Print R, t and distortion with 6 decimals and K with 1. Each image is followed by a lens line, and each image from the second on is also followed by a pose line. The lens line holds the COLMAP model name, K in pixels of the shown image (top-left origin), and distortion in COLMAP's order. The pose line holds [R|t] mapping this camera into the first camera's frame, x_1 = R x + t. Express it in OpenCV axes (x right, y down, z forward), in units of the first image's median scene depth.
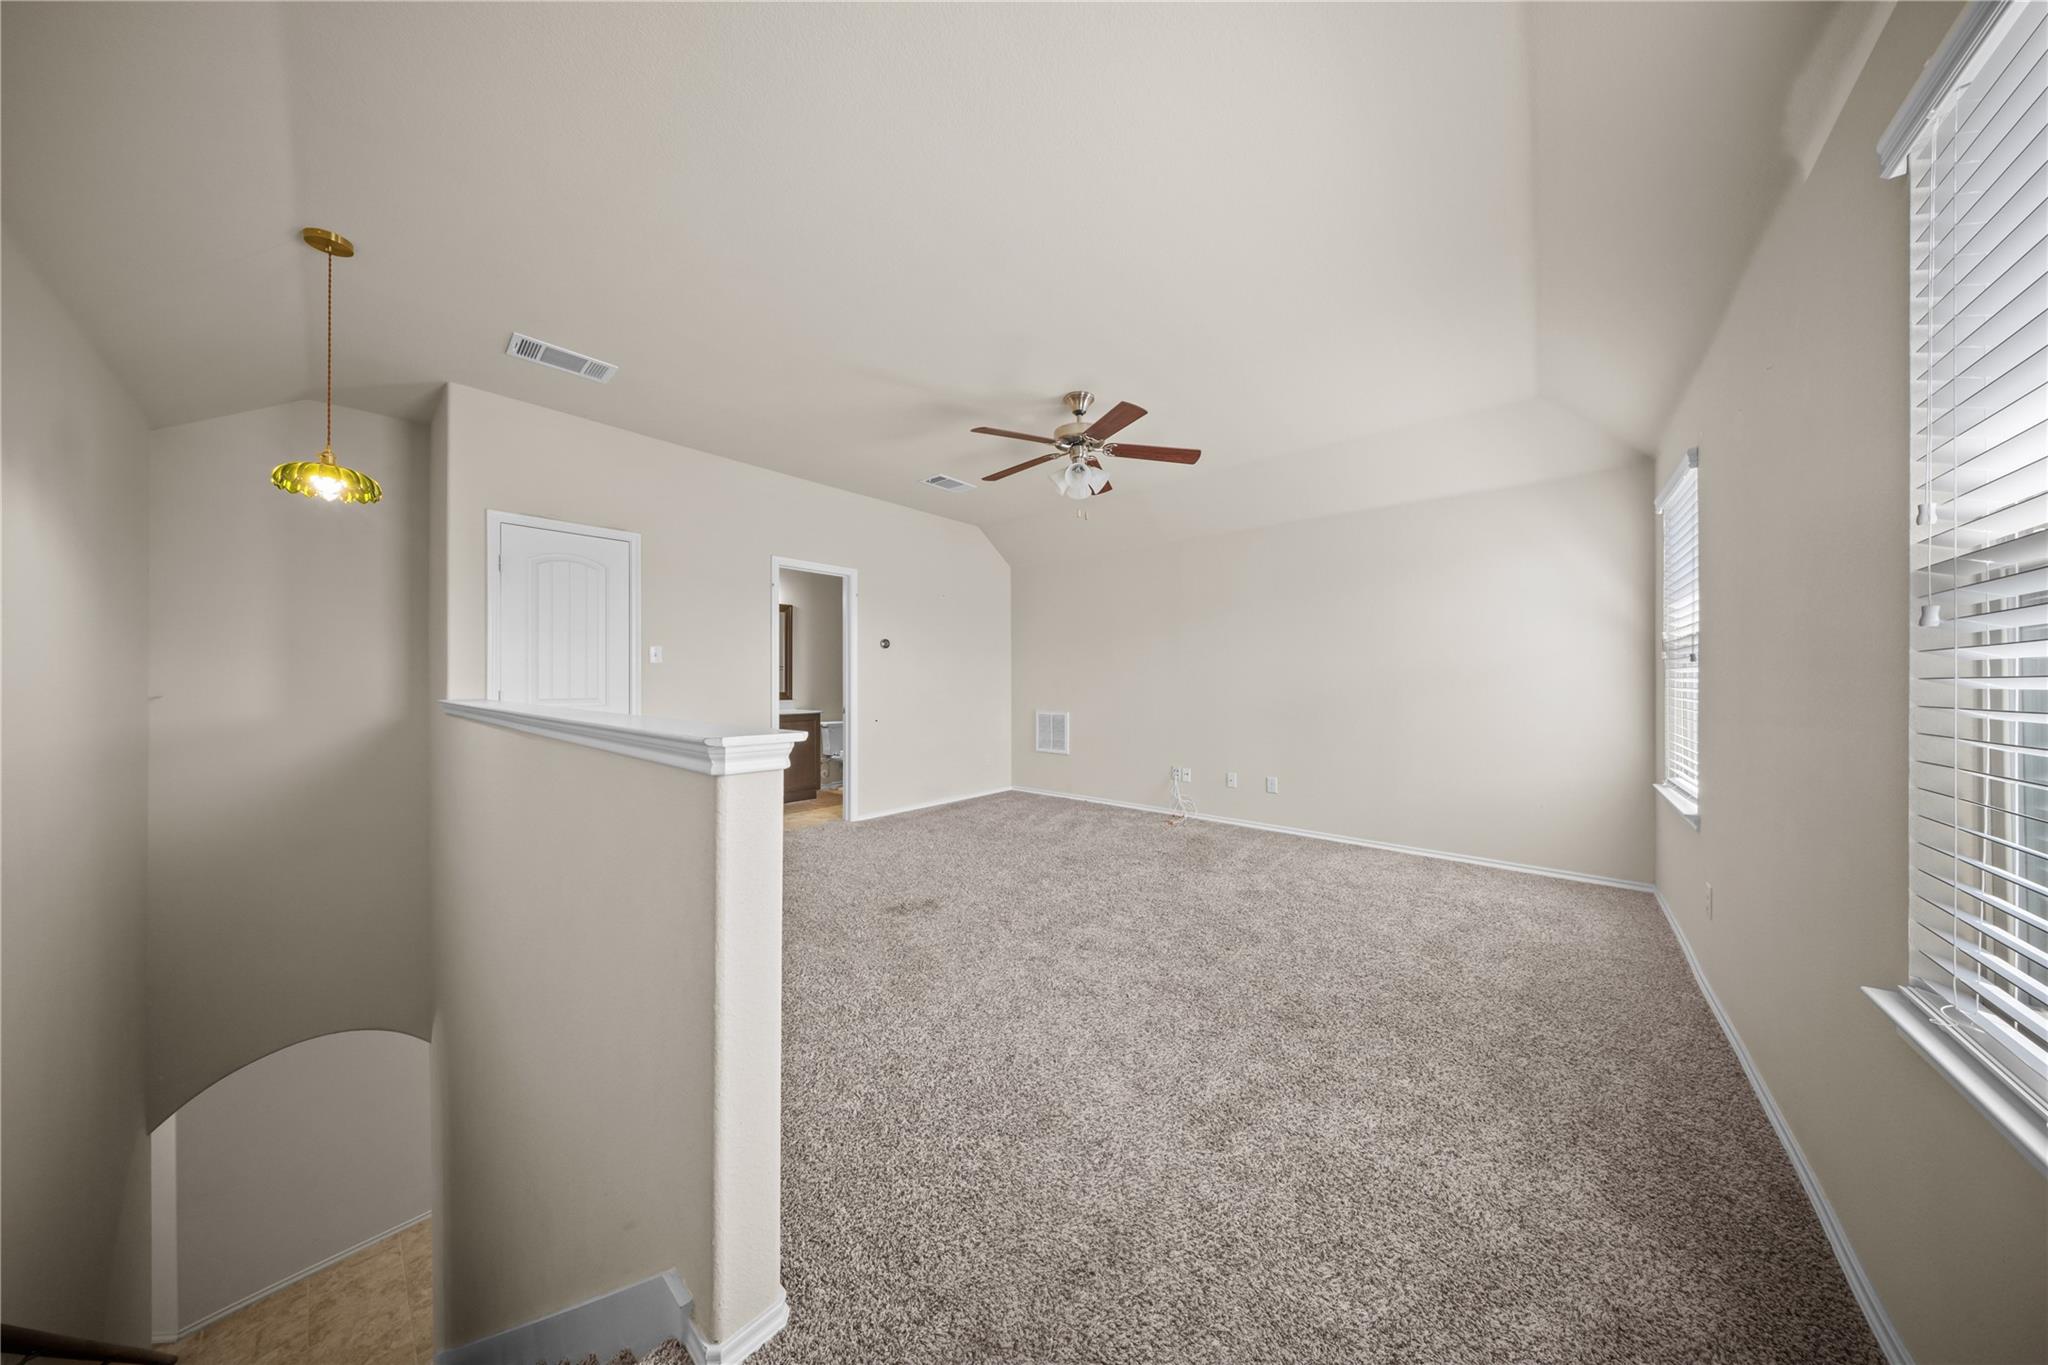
lens RADIAL K [[598.7, 0, 1028.3], [0, 598.7, 680.6], [0, 0, 1]] dist [-0.000730, 0.000012]
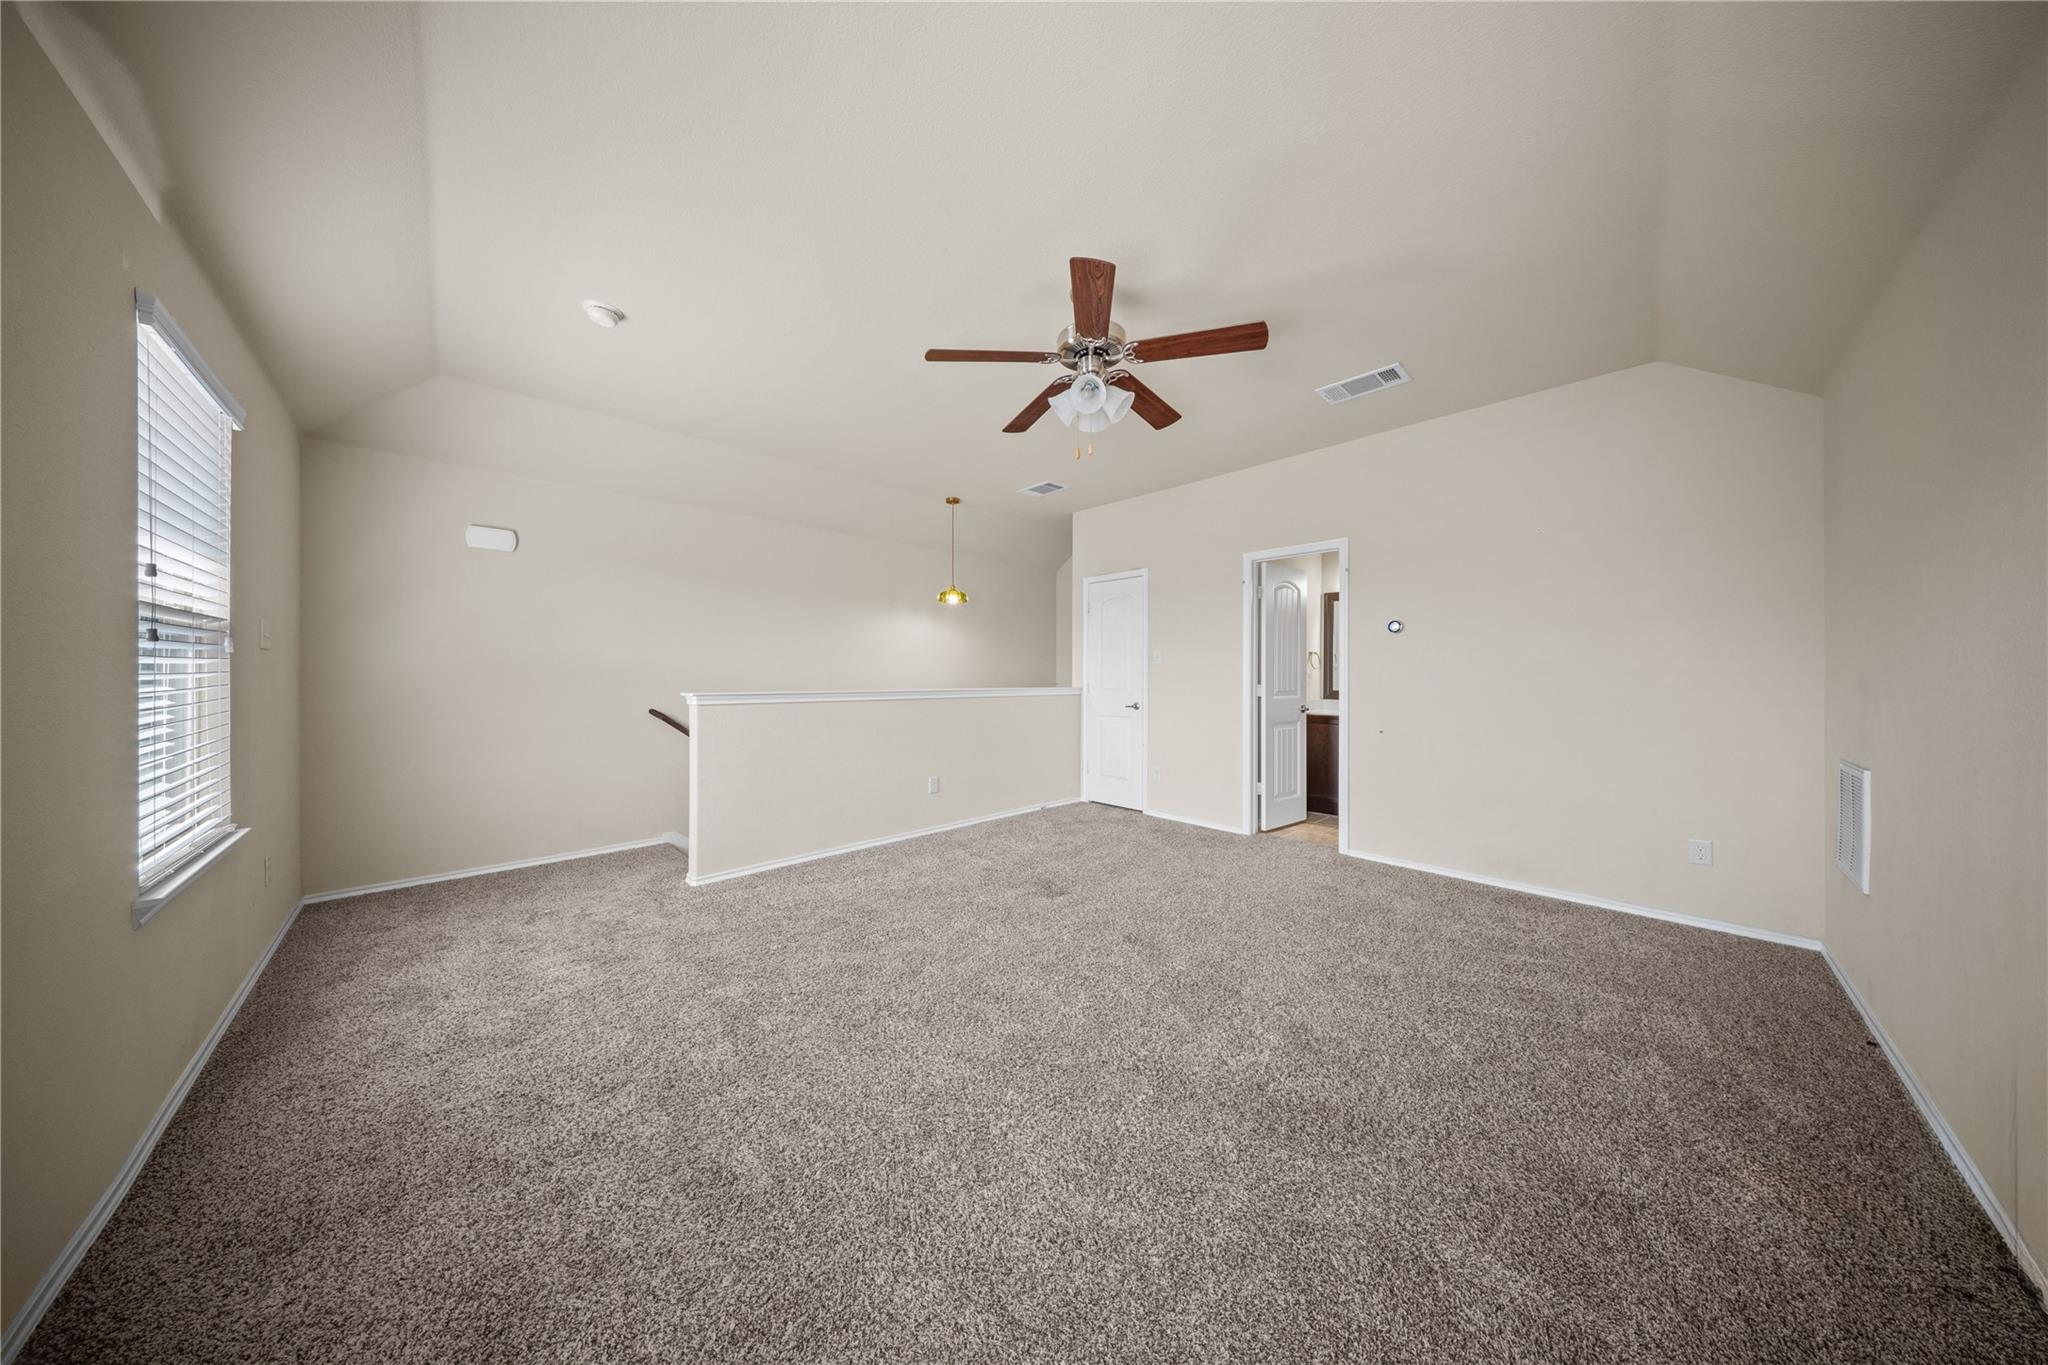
lens RADIAL K [[598.7, 0, 1028.0], [0, 598.7, 679.2], [0, 0, 1]] dist [-0.000730, 0.000012]
pose [[-0.095233, 0.002899, -0.995451, 0.780387], [-0.000112, 0.999996, 0.002923, 0.001155], [0.995455, 0.000389, -0.095232, 0.938328]]
